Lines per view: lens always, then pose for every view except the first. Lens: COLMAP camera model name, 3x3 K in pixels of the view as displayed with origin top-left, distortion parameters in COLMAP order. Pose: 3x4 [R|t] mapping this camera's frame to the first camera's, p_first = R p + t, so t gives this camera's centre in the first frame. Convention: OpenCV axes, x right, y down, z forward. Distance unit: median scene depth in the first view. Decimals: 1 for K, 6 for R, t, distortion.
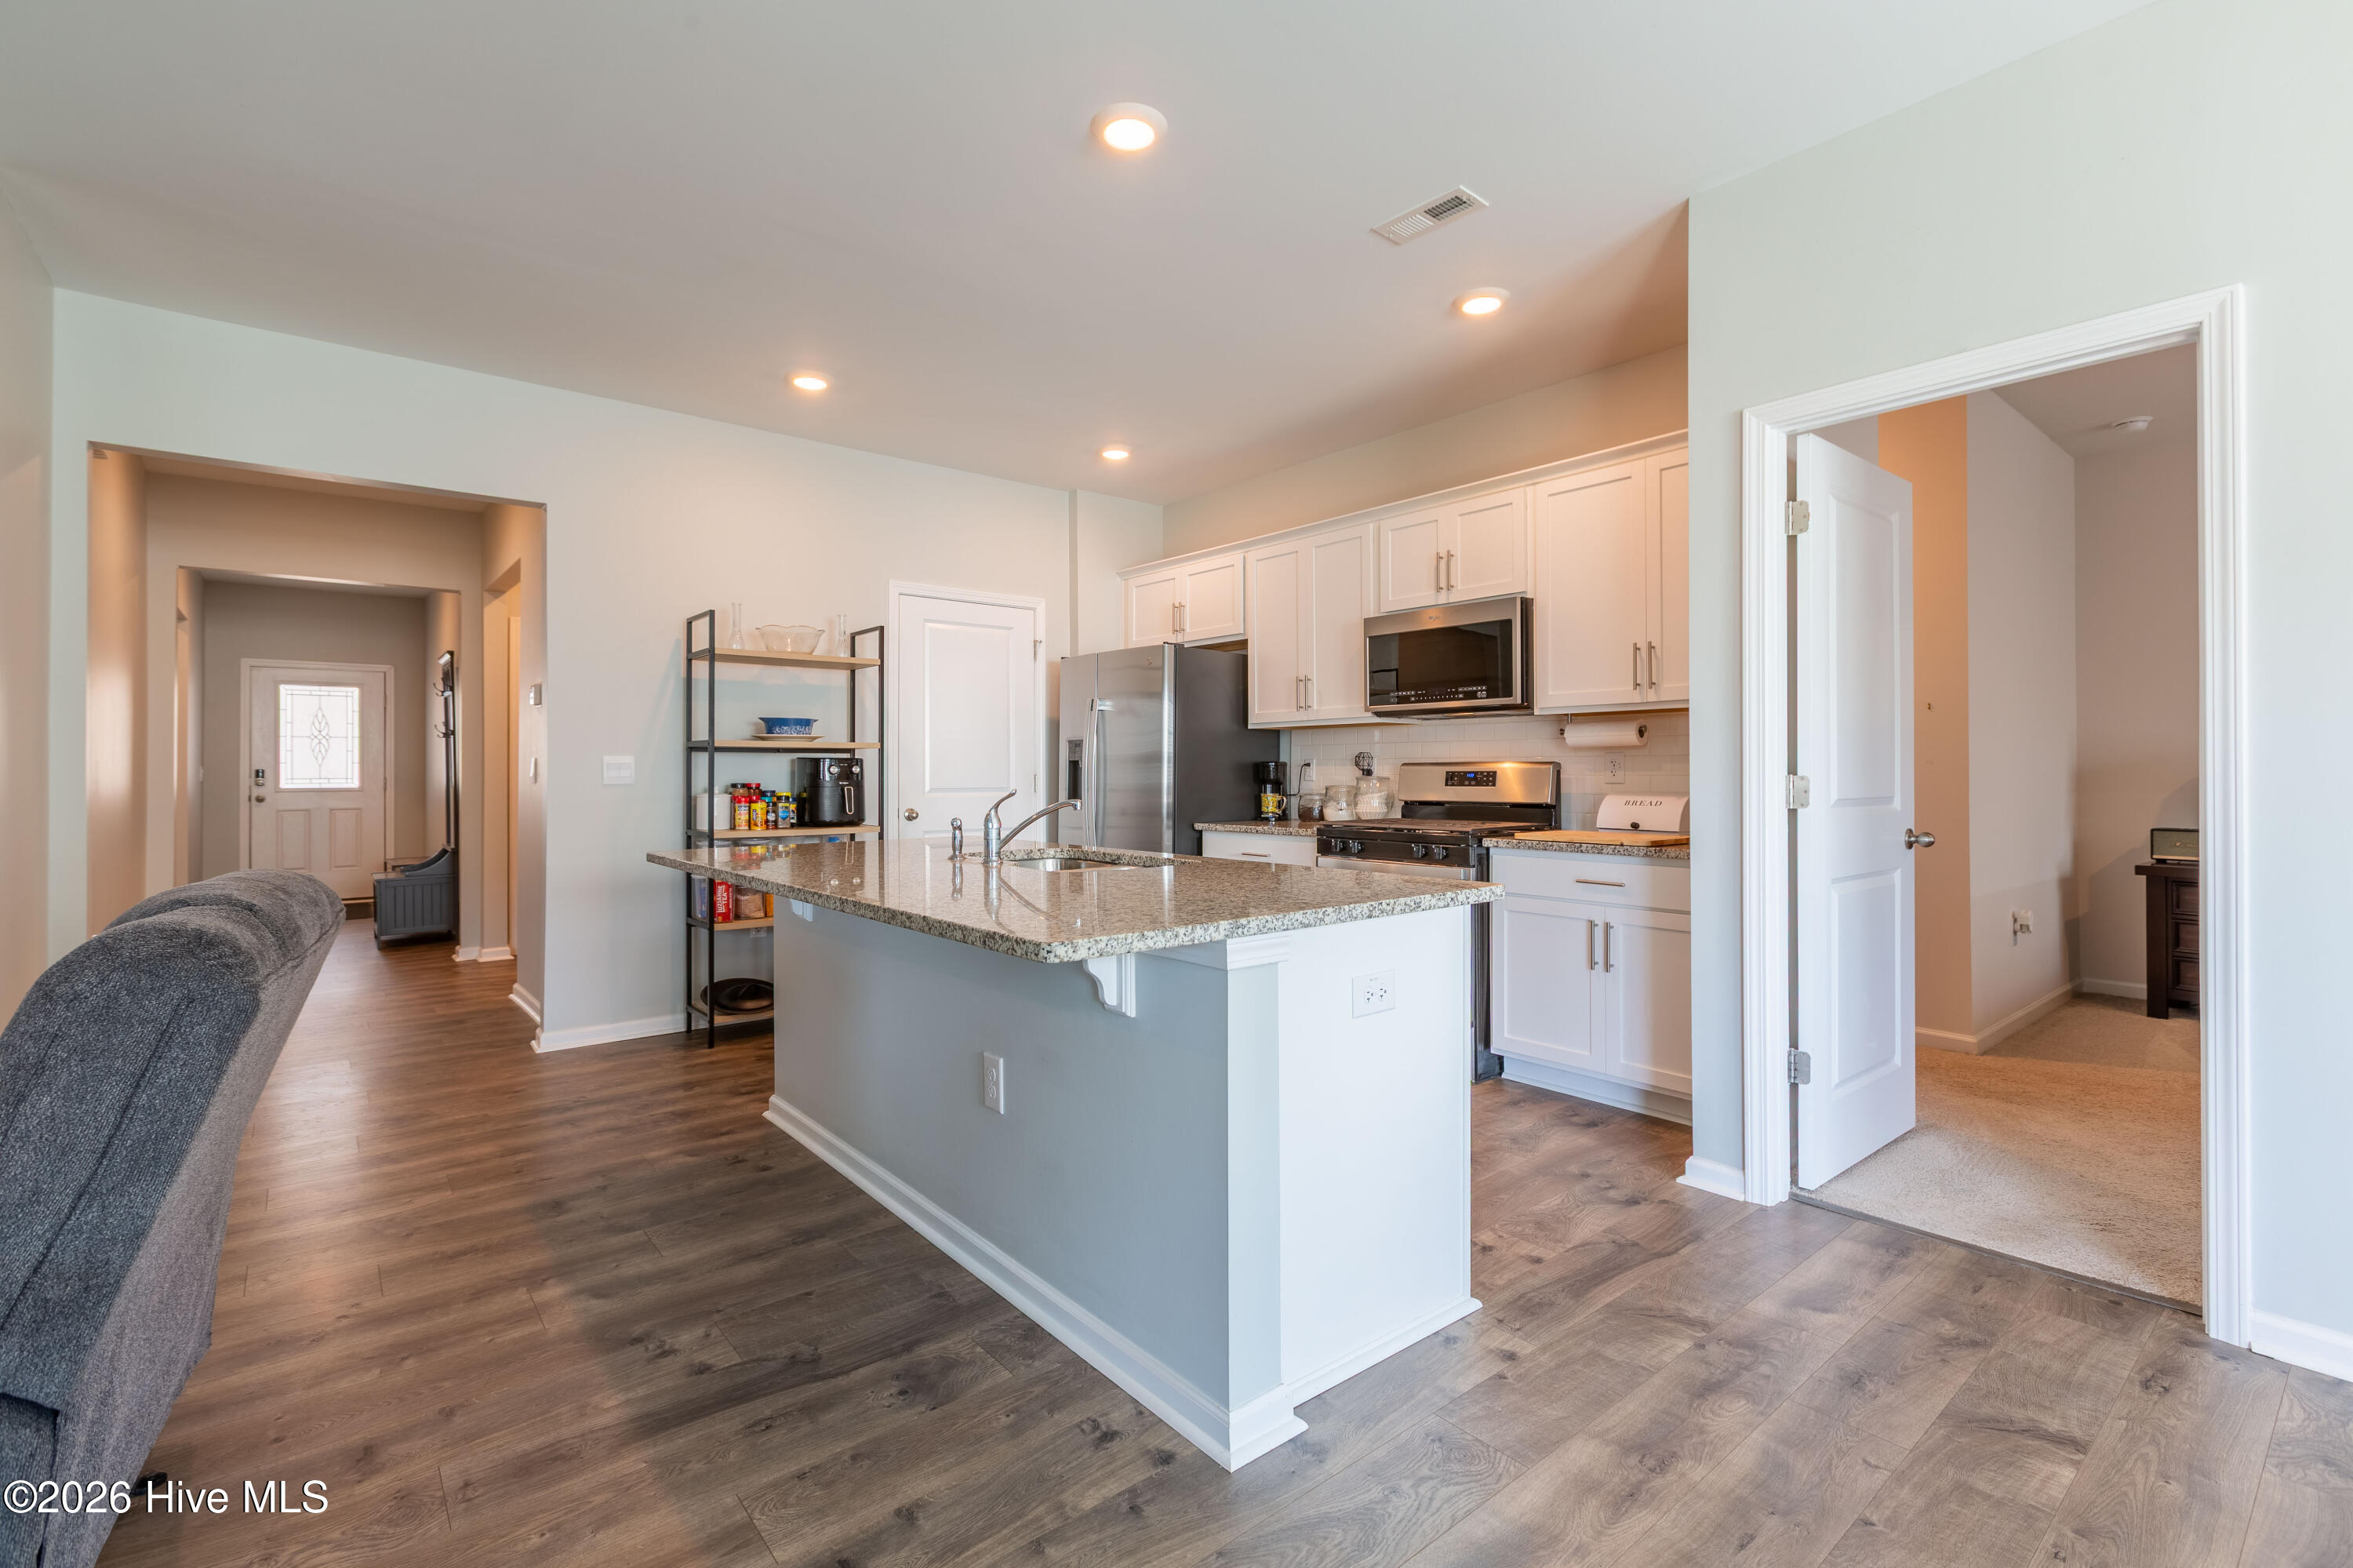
lens RADIAL K [[1040.4, 0, 1159.2], [0, 1040.4, 768.4], [0, 0, 1]] dist [0.003768, -0.000174]
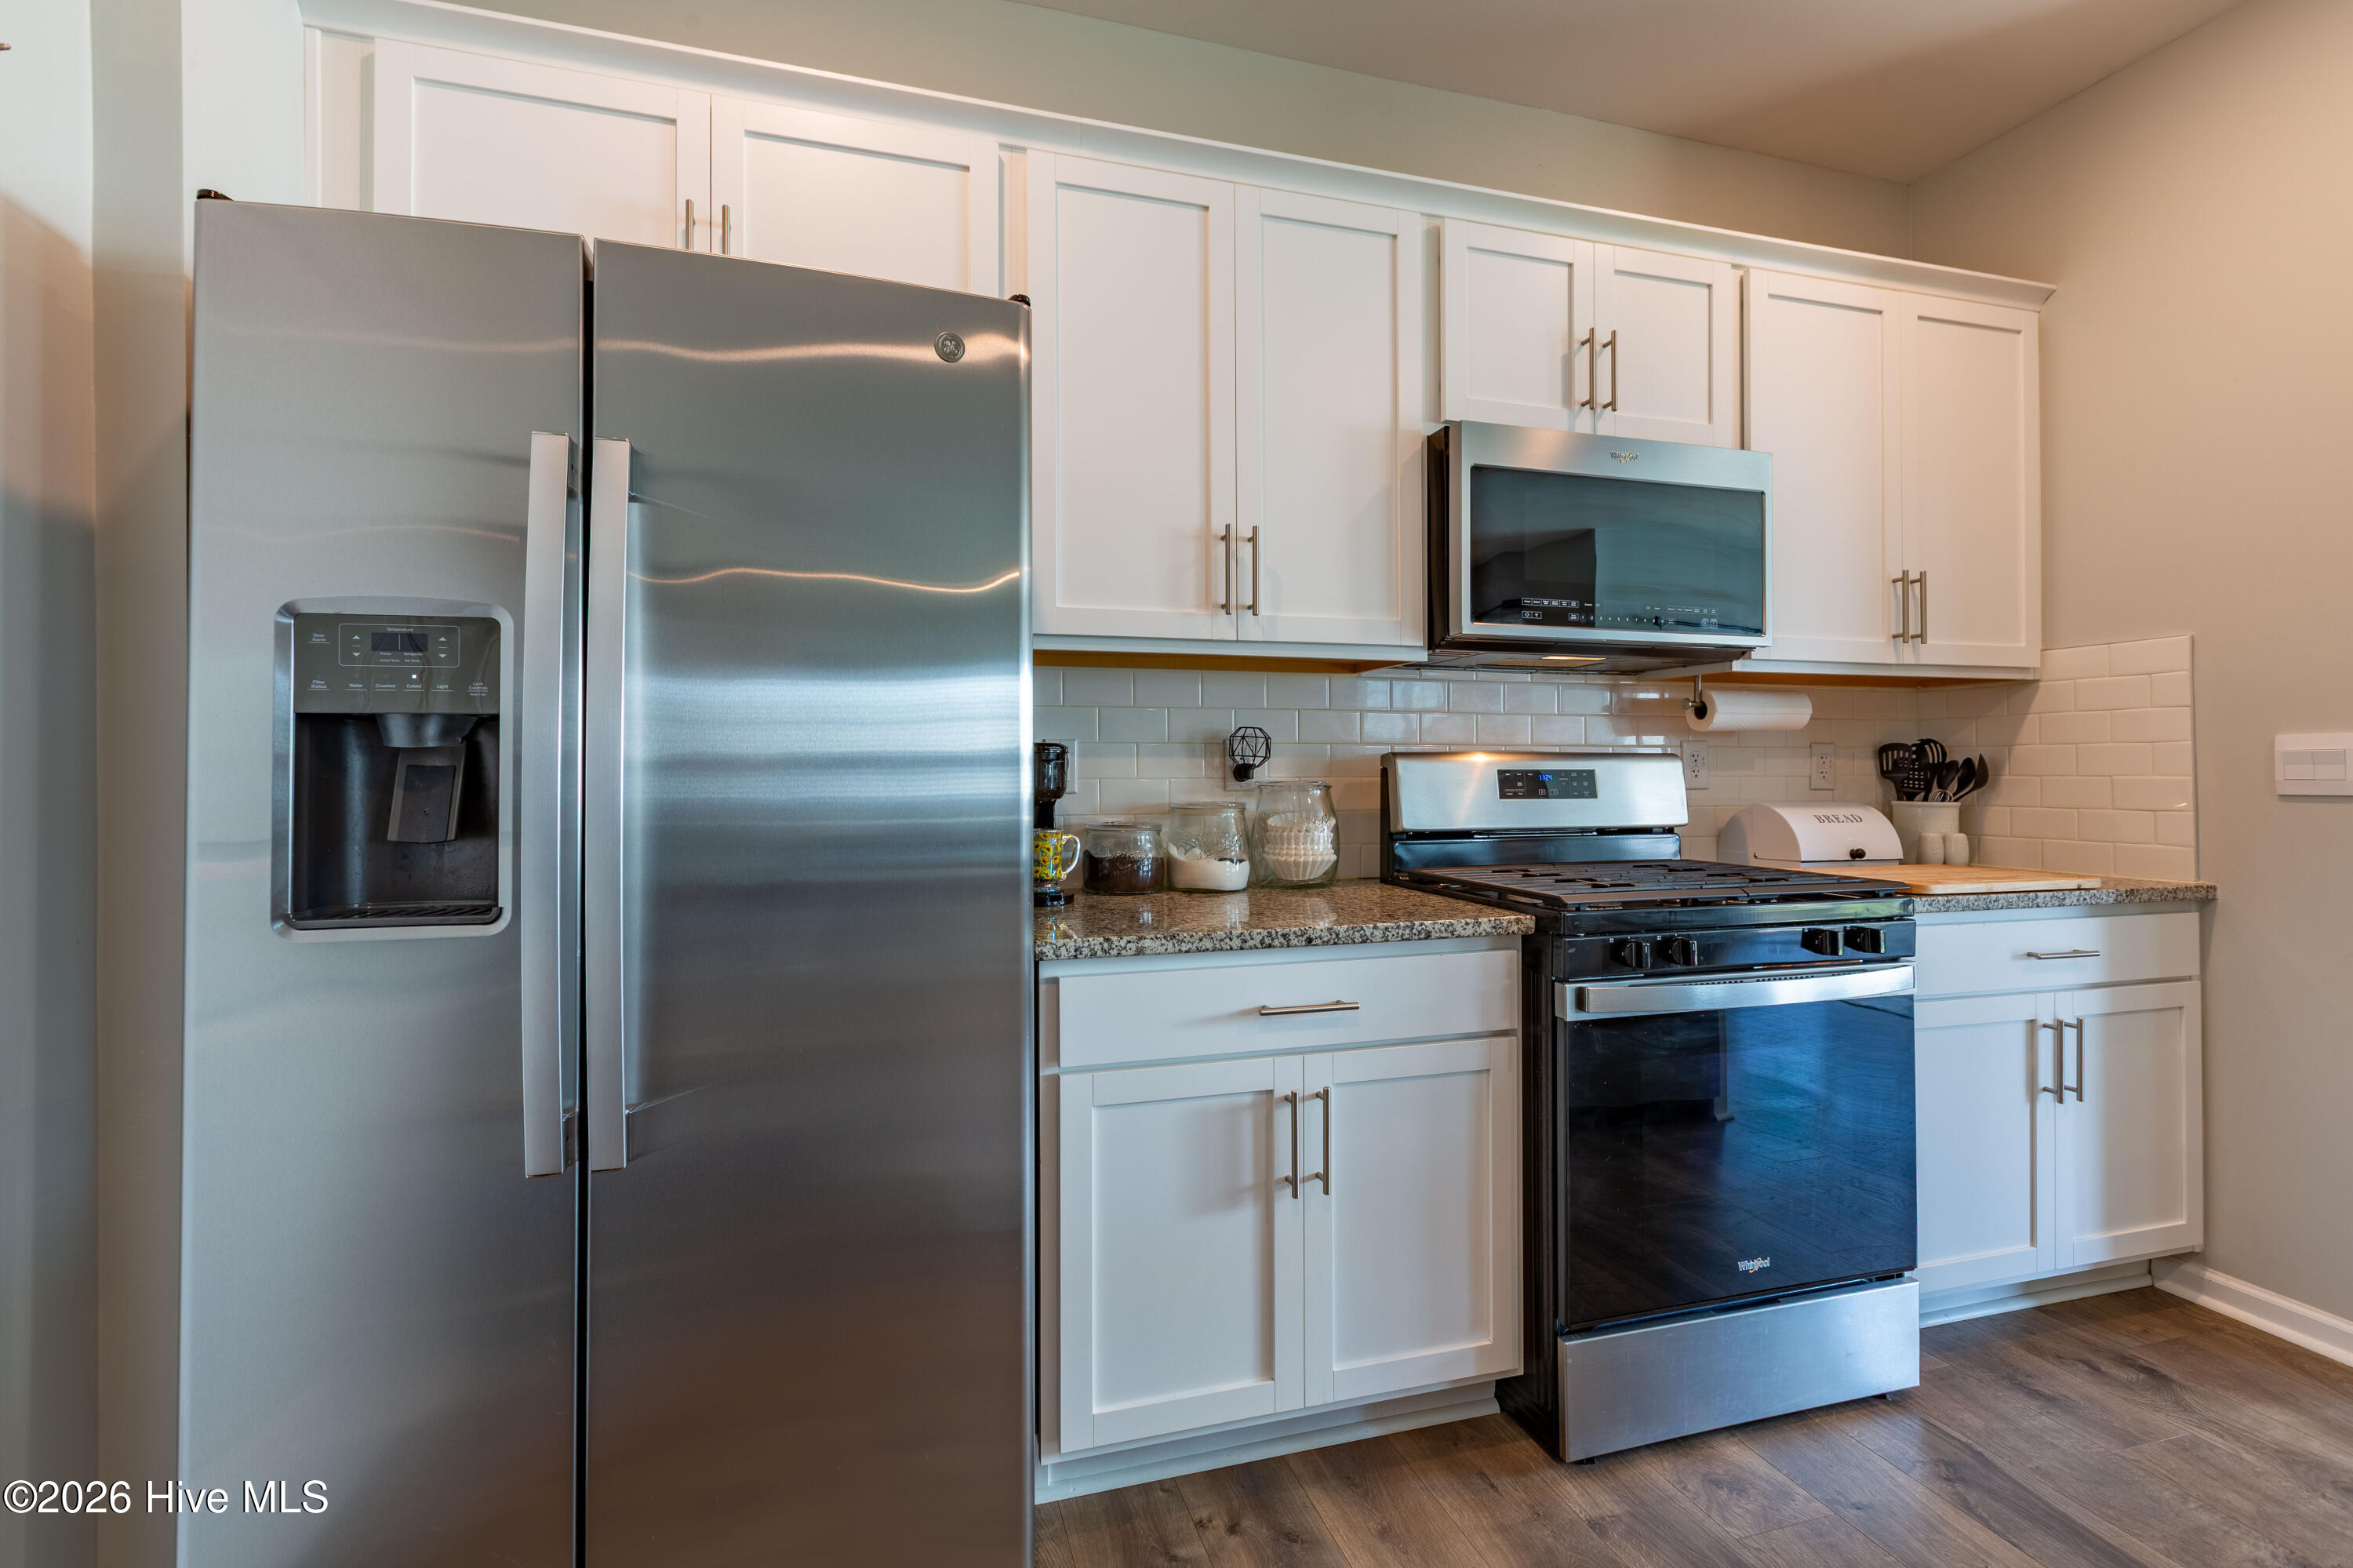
lens RADIAL K [[1040.4, 0, 1176.2], [0, 1040.4, 773.5], [0, 0, 1]] dist [0.003768, -0.000174]
pose [[0.399396, 0.005913, 0.916759, -0.255752], [-0.002560, 0.999982, -0.005335, 0.007745], [-0.916775, -0.000216, 0.399405, 0.942897]]
